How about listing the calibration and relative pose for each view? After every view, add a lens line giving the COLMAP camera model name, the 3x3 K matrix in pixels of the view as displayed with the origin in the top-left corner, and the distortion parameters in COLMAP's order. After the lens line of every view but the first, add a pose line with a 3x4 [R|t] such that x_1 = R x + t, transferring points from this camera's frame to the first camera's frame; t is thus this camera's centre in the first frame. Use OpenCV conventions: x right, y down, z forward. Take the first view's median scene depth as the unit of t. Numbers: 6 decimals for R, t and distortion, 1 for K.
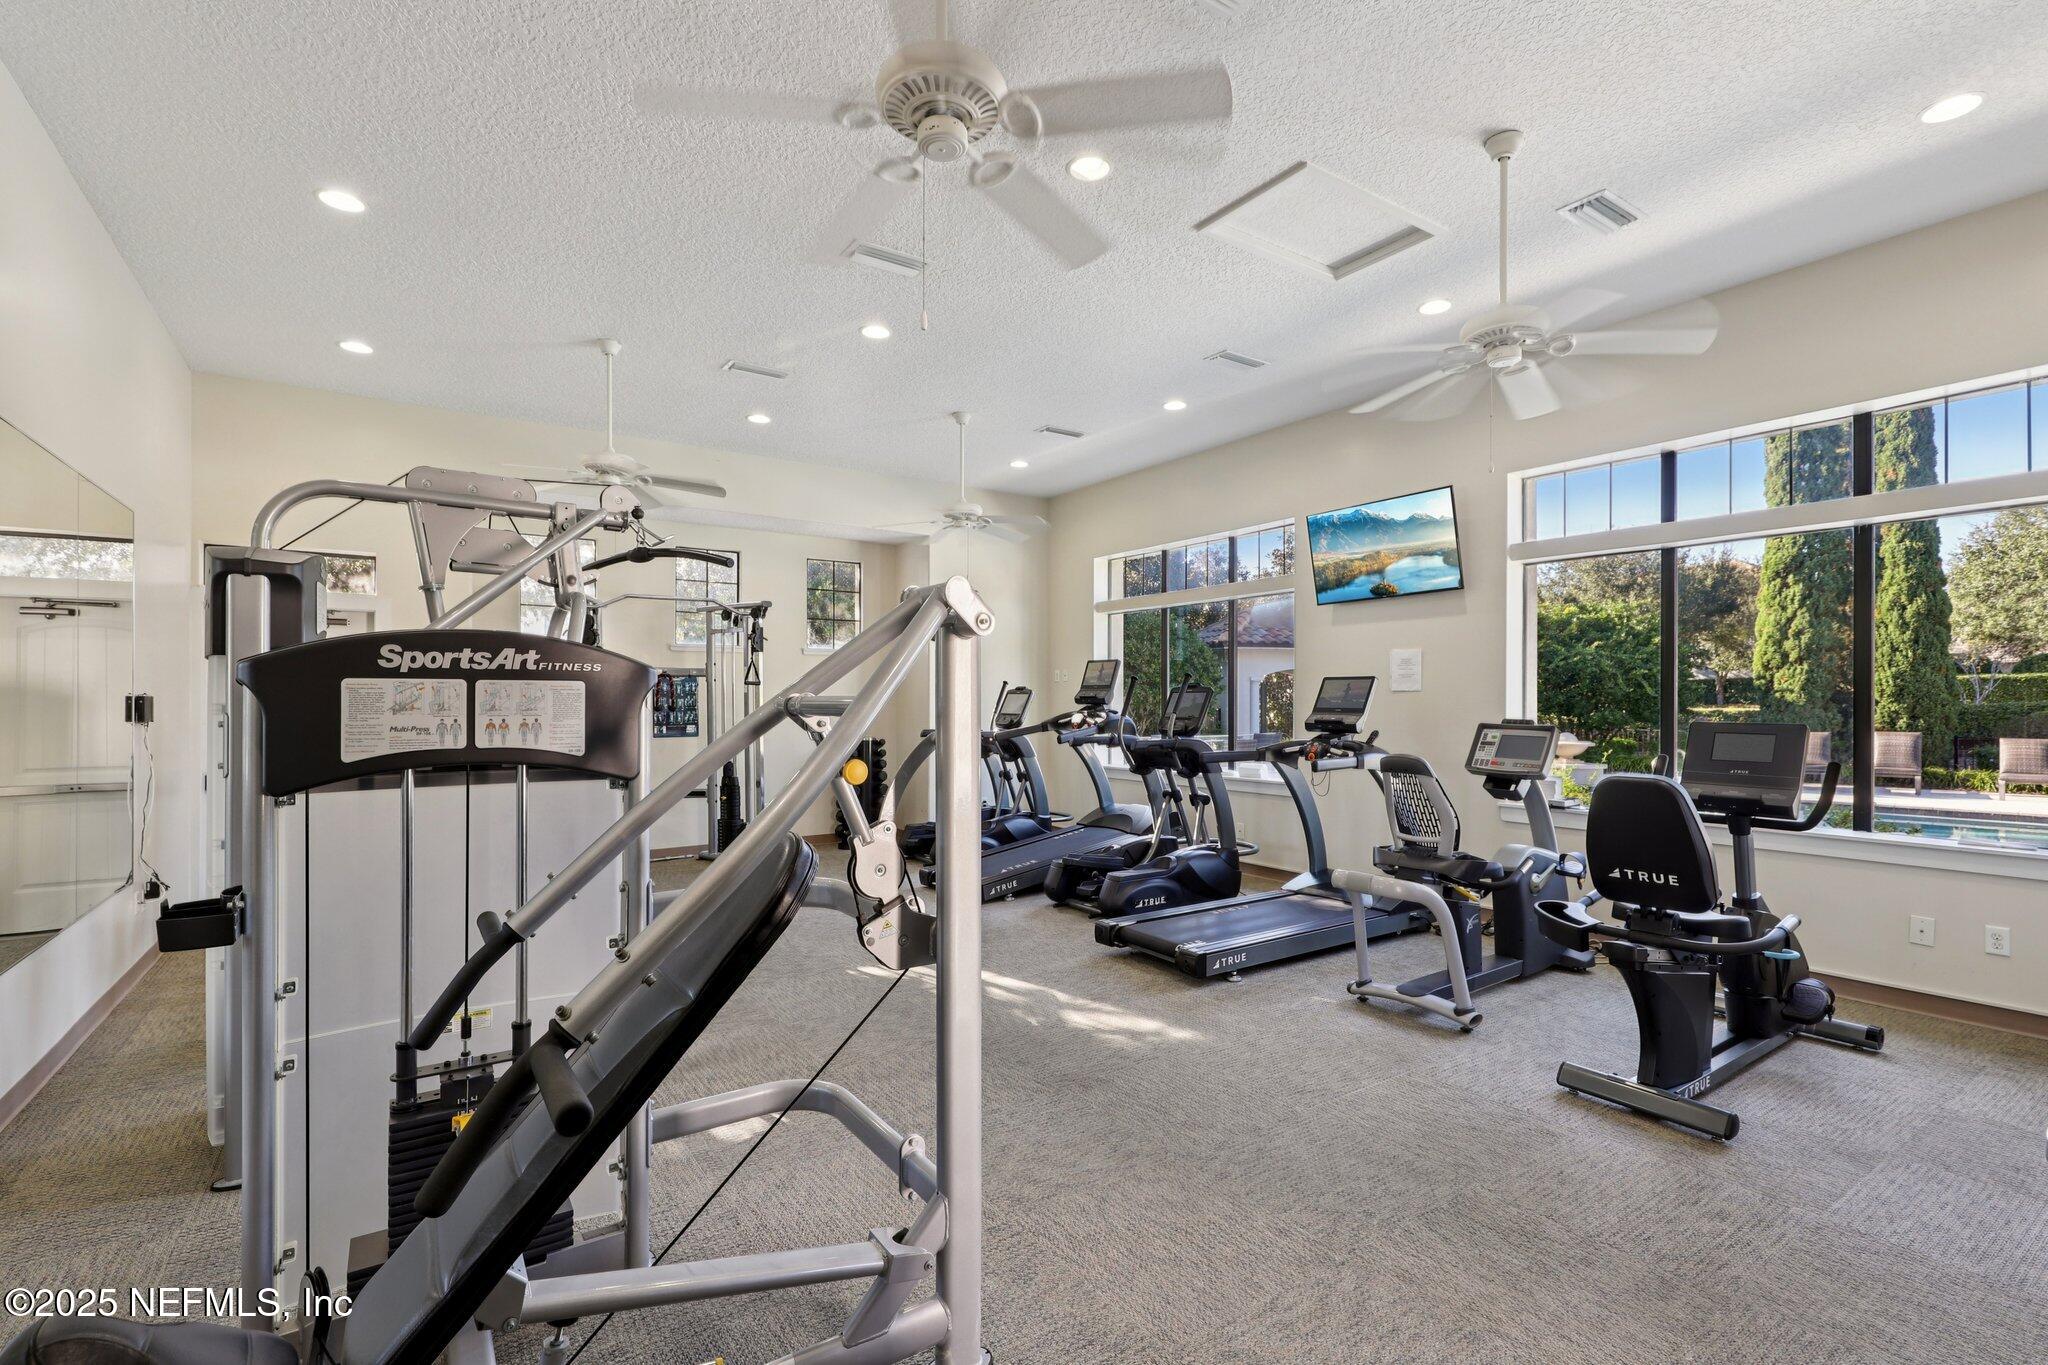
lens RADIAL K [[935.5, 0, 1032.2], [0, 935.5, 693.8], [0, 0, 1]] dist [0.000477, -0.000044]
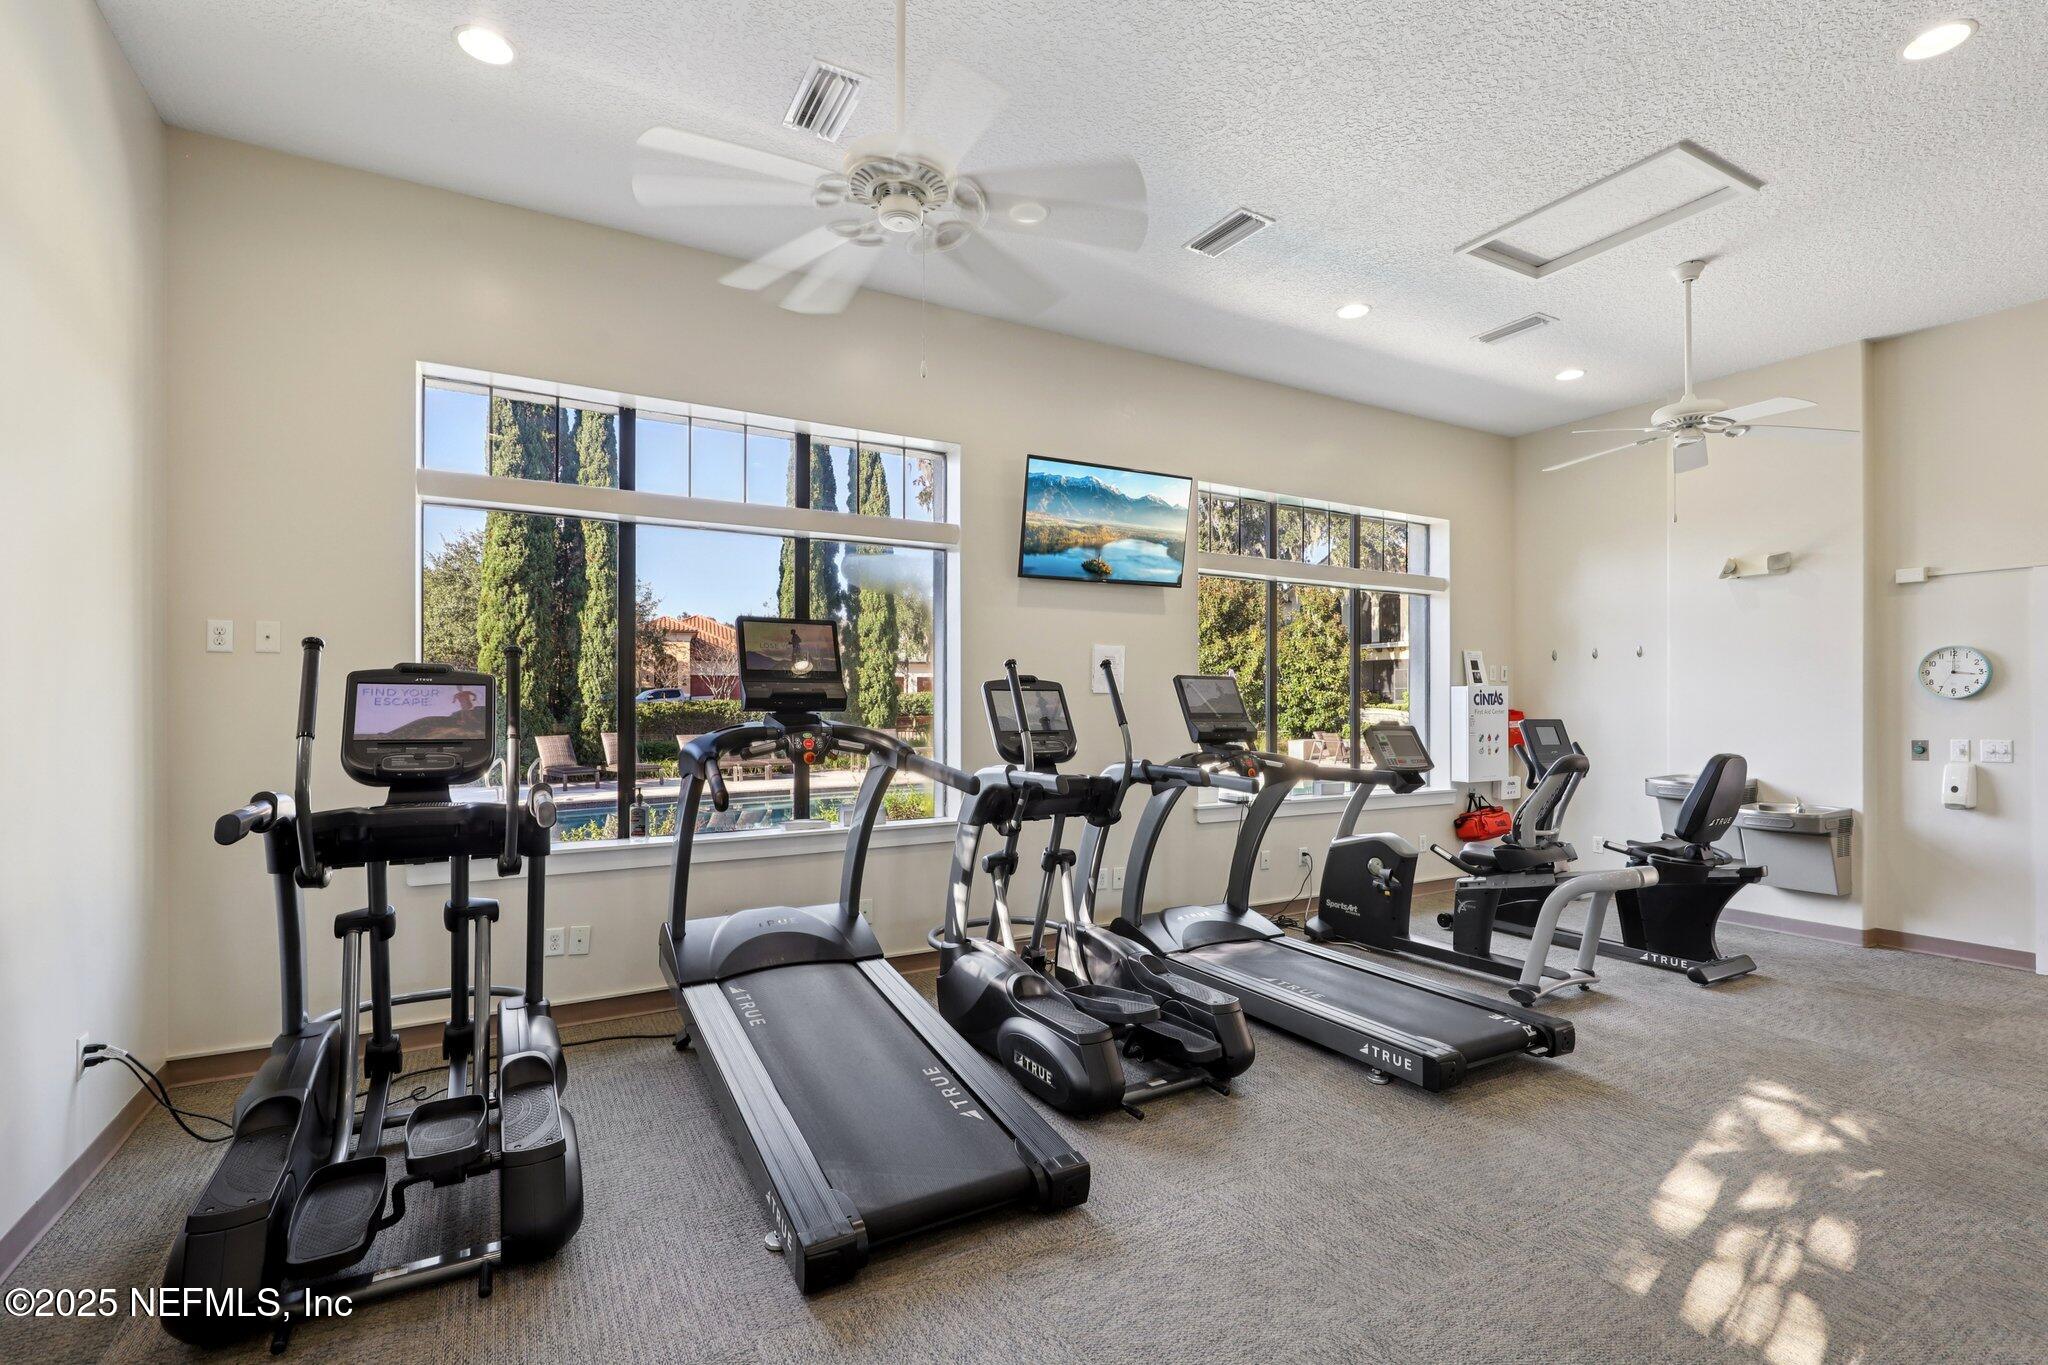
lens RADIAL K [[935.5, 0, 1036.3], [0, 935.5, 683.5], [0, 0, 1]] dist [0.000477, -0.000044]
pose [[0.085080, 0.023601, 0.996095, -0.475216], [-0.004528, 0.999718, -0.023300, 0.010834], [-0.996364, -0.002528, 0.085162, 1.005991]]
